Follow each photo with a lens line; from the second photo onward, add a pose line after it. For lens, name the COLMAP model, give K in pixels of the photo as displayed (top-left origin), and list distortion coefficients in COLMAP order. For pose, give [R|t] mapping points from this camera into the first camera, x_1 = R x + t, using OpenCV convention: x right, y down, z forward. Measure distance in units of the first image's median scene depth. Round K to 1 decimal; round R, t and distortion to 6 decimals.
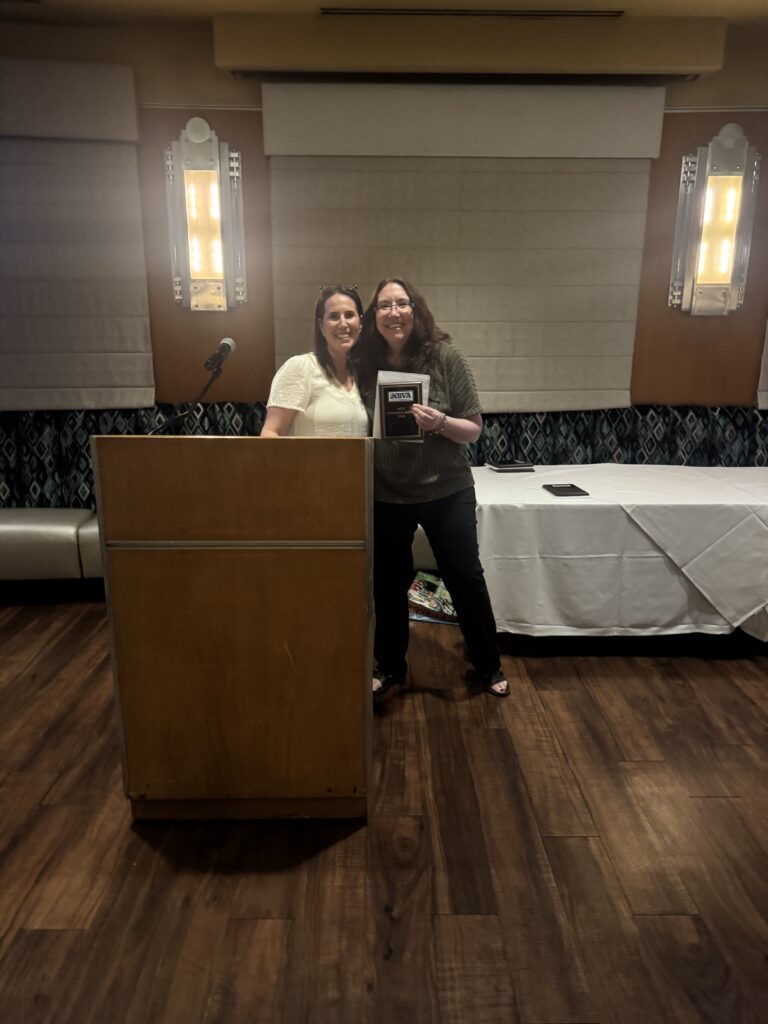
lens RADIAL K [[731.4, 0, 379.3], [0, 731.4, 518.8], [0, 0, 1]] dist [0.001635, -0.017904]
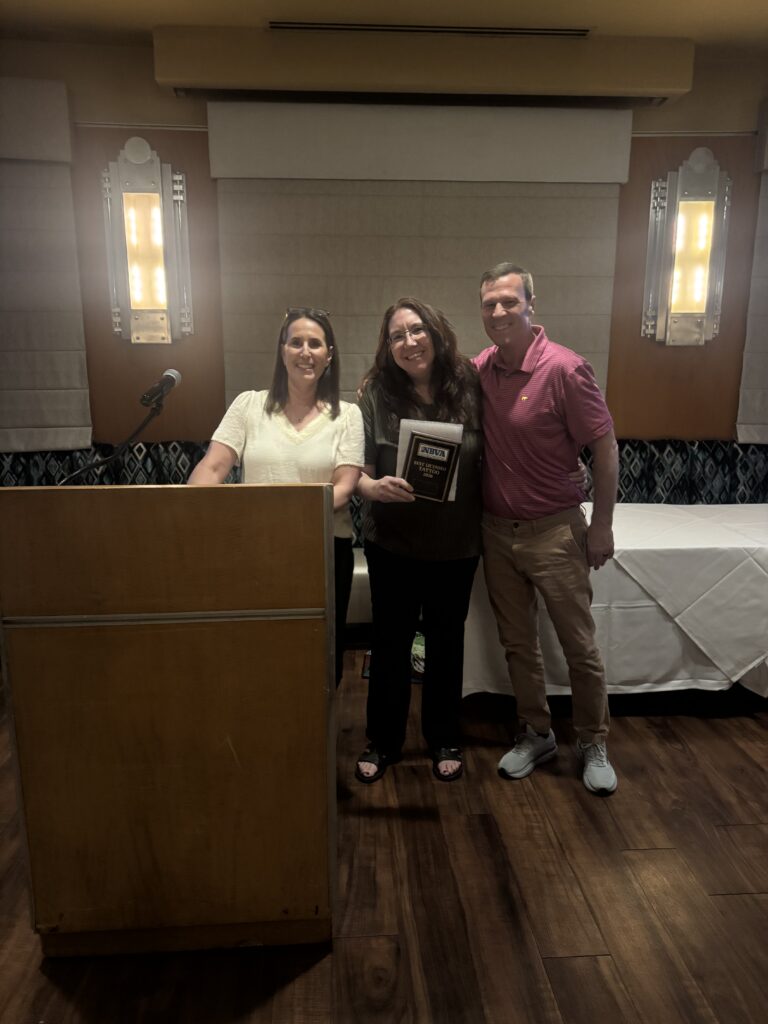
lens RADIAL K [[731.4, 0, 377.5], [0, 731.4, 515.8], [0, 0, 1]] dist [0.001635, -0.017904]
pose [[0.998573, -0.016645, 0.050735, 0.000404], [0.019251, 0.998497, -0.051312, -0.019845], [-0.049804, 0.052216, 0.997393, 0.102889]]
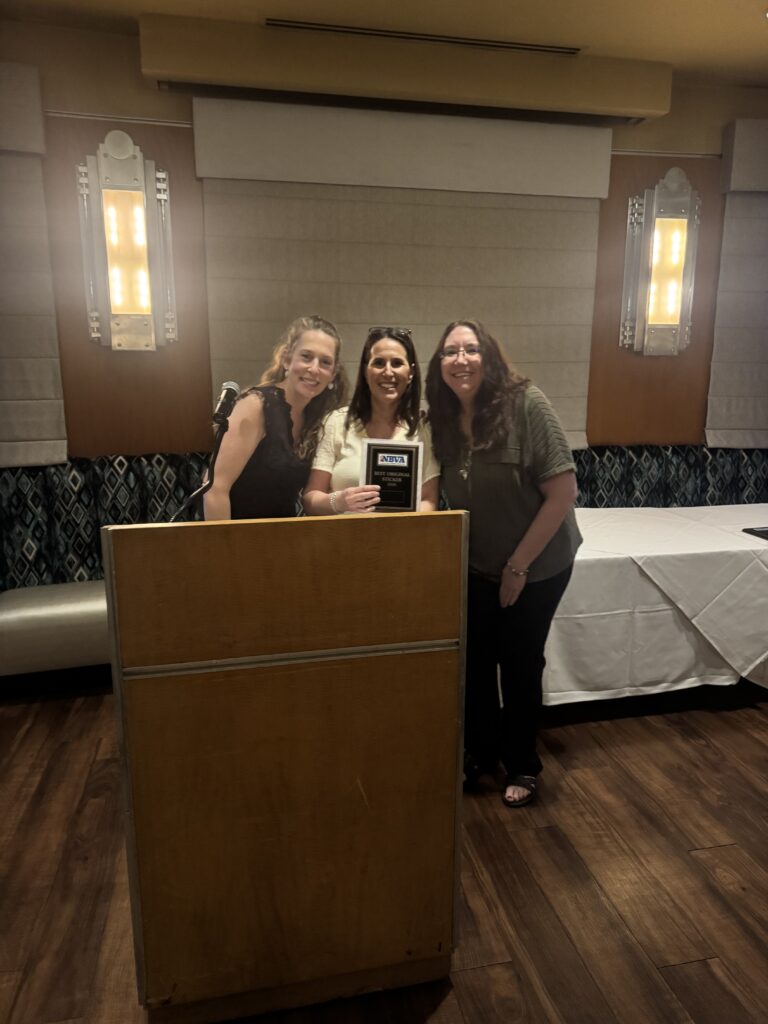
lens RADIAL K [[731.4, 0, 385.7], [0, 731.4, 514.2], [0, 0, 1]] dist [0.001635, -0.017904]
pose [[0.978877, -0.043957, 0.199667, -0.155235], [0.054239, 0.997453, -0.046318, -0.045675], [-0.197123, 0.056169, 0.978768, 0.137432]]
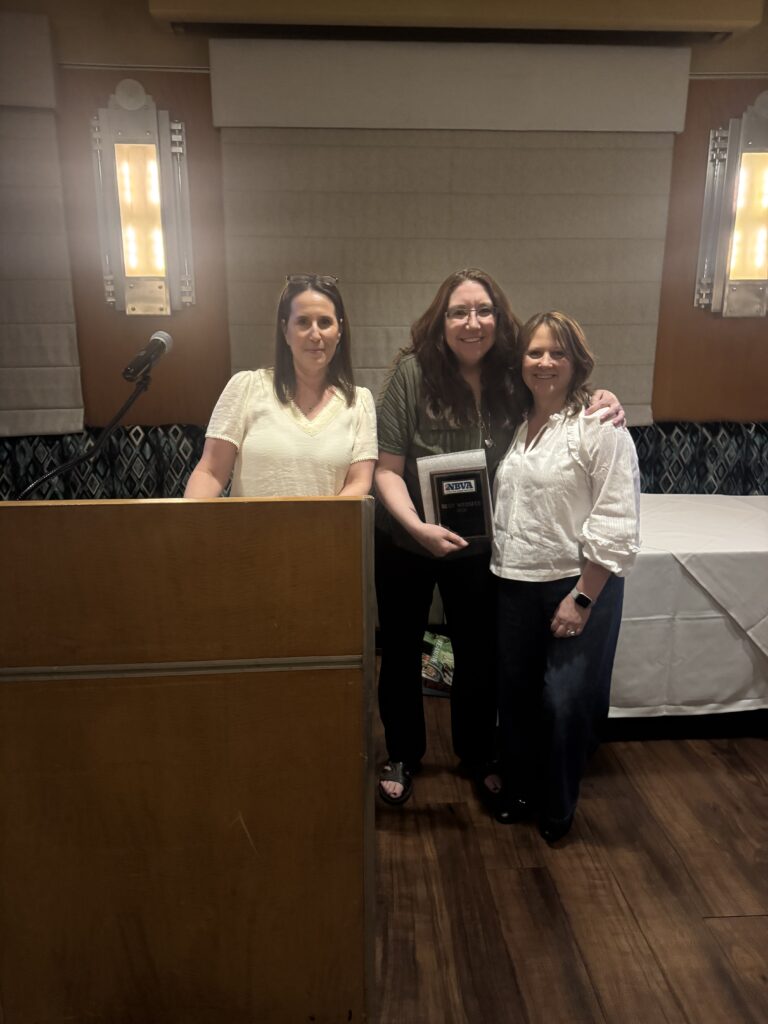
lens RADIAL K [[731.4, 0, 378.8], [0, 731.4, 513.1], [0, 0, 1]] dist [0.001635, -0.017904]
pose [[0.998838, -0.018131, 0.044649, -0.019113], [0.019035, 0.999621, -0.019893, -0.051320], [-0.044271, 0.020719, 0.998805, 0.217268]]
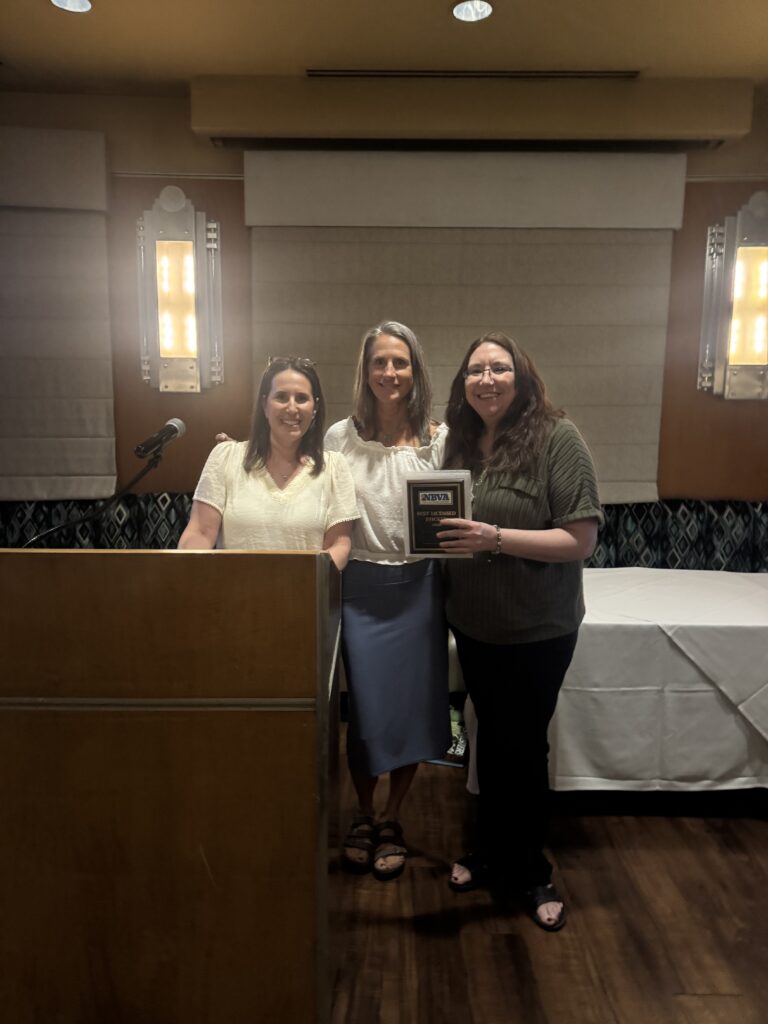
lens RADIAL K [[731.4, 0, 377.0], [0, 731.4, 510.8], [0, 0, 1]] dist [0.001635, -0.017904]
pose [[0.999823, 0.007566, -0.017252, 0.030893], [-0.009667, 0.992087, -0.125181, -0.039179], [0.016168, 0.125326, 0.991984, 0.172852]]
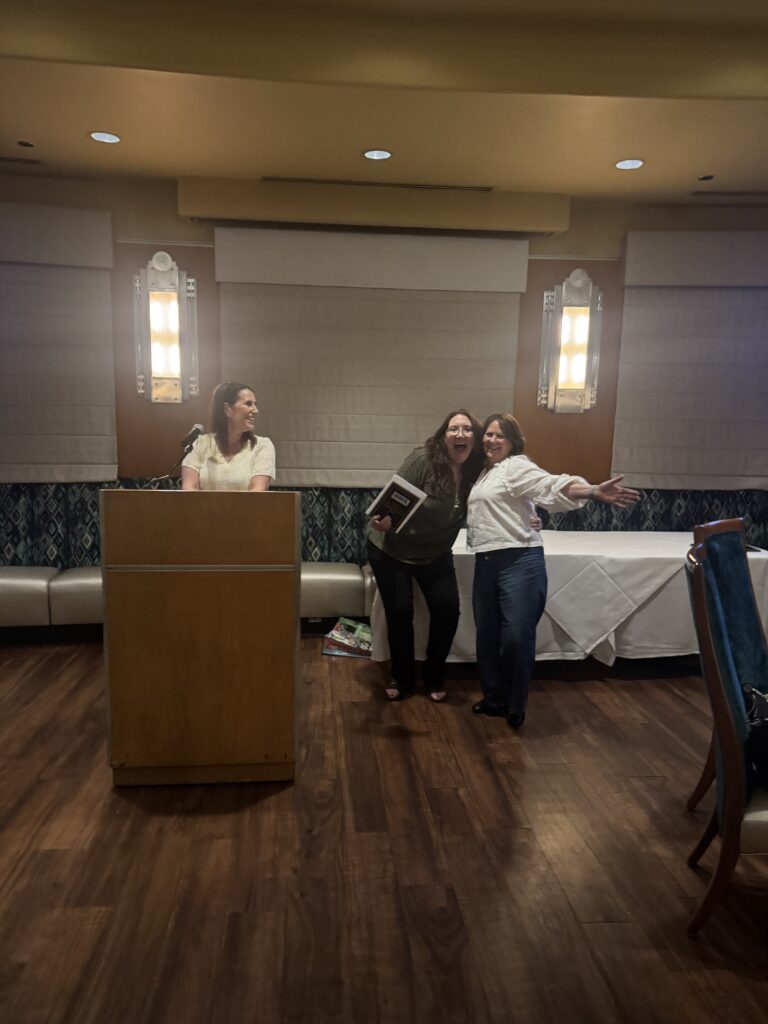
lens RADIAL K [[731.4, 0, 370.9], [0, 731.4, 526.3], [0, 0, 1]] dist [0.001635, -0.017904]
pose [[0.996701, 0.002946, 0.081102, 0.008436], [0.005995, 0.993938, -0.109779, 0.067944], [-0.080934, 0.109903, 0.990642, -0.256406]]
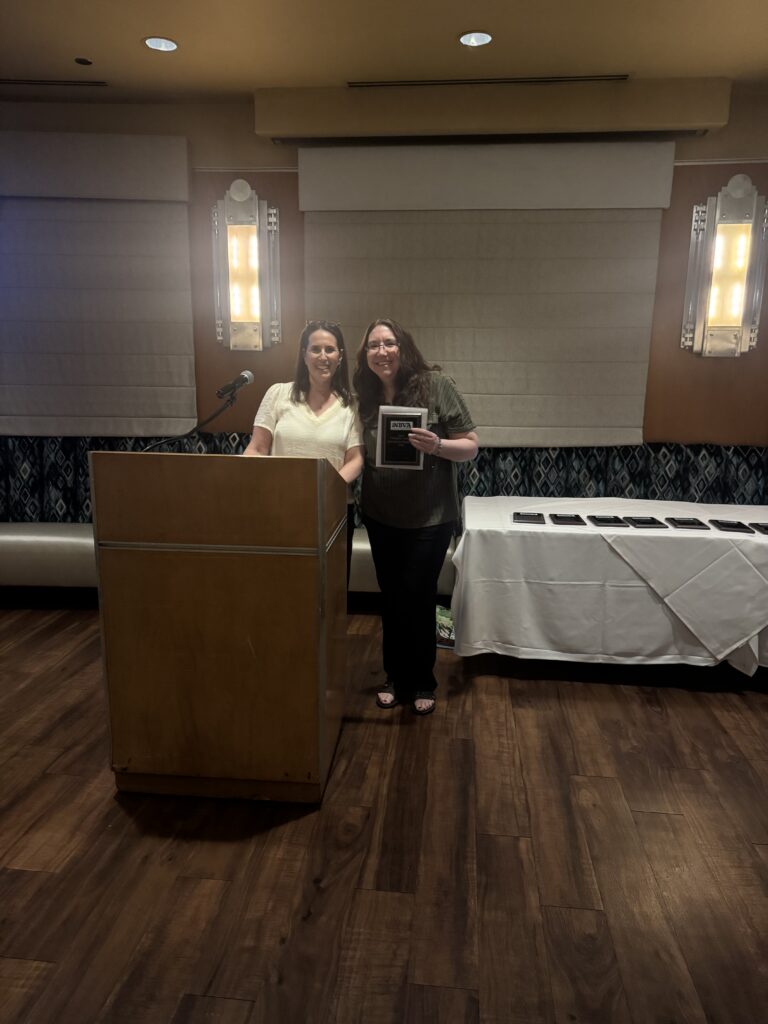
lens RADIAL K [[731.4, 0, 379.8], [0, 731.4, 518.4], [0, 0, 1]] dist [0.001635, -0.017904]
pose [[0.993089, 0.031735, -0.112989, 0.125656], [-0.037682, 0.997993, -0.050898, 0.022138], [0.111147, 0.054804, 0.992292, -0.071757]]
